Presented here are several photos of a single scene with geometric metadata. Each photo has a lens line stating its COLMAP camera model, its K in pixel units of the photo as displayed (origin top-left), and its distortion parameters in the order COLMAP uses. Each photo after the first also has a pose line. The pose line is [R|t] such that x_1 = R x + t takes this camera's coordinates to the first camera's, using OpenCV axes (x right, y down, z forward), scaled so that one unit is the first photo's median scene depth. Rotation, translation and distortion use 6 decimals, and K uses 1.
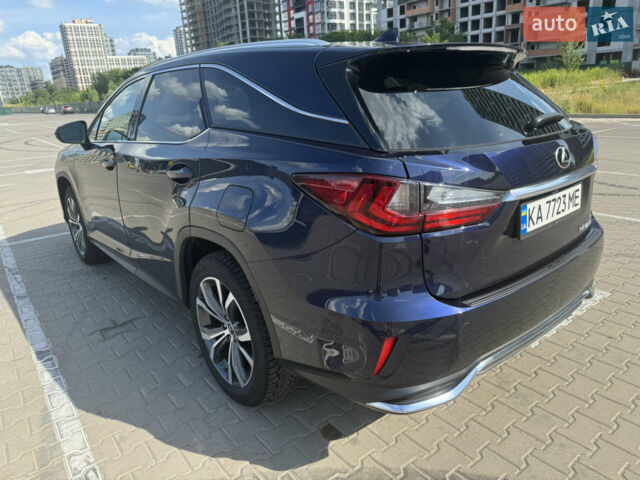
lens RADIAL K [[453.6, 0, 316.6], [0, 453.6, 238.9], [0, 0, 1]] dist [-0.001371, -0.005584]
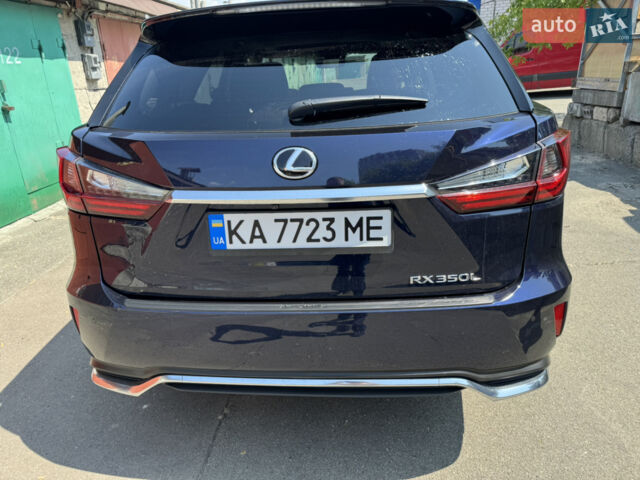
lens RADIAL K [[453.9, 0, 320.0], [0, 453.9, 240.0], [0, 0, 1]] dist [-0.000112, -0.007811]
pose [[0.733011, 0.249562, -0.632783, 0.807502], [-0.200943, 0.968194, 0.149073, -0.135221], [0.649859, 0.017882, 0.759844, 0.378610]]
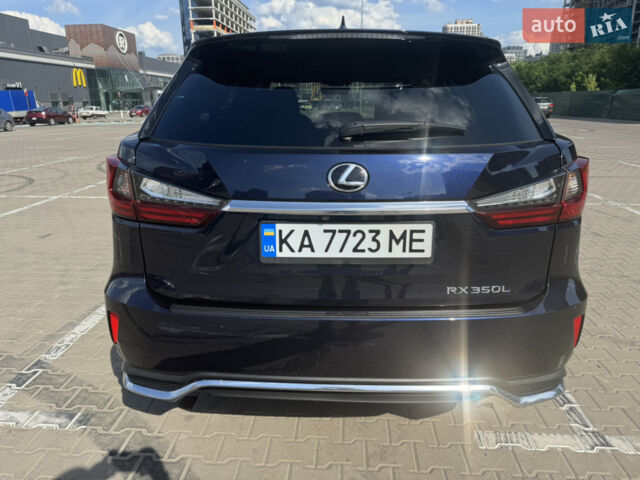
lens RADIAL K [[453.9, 0, 320.0], [0, 453.9, 240.0], [0, 0, 1]] dist [-0.000112, -0.007811]
pose [[0.754590, 0.236320, -0.612166, 0.769651], [-0.232987, 0.968605, 0.086727, -0.101986], [0.613442, 0.077184, 0.785959, 0.293597]]
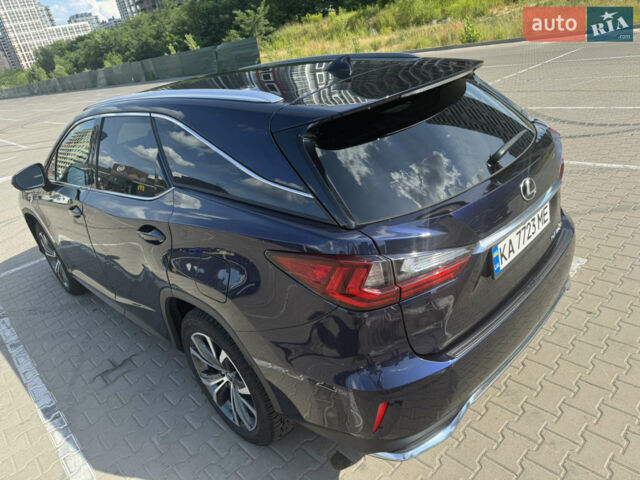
lens RADIAL K [[453.9, 0, 320.0], [0, 453.9, 240.0], [0, 0, 1]] dist [-0.000112, -0.007811]
pose [[0.988092, -0.150776, 0.030673, 0.029192], [0.146286, 0.982361, 0.116479, -0.195304], [-0.047694, -0.110605, 0.992719, 0.005441]]
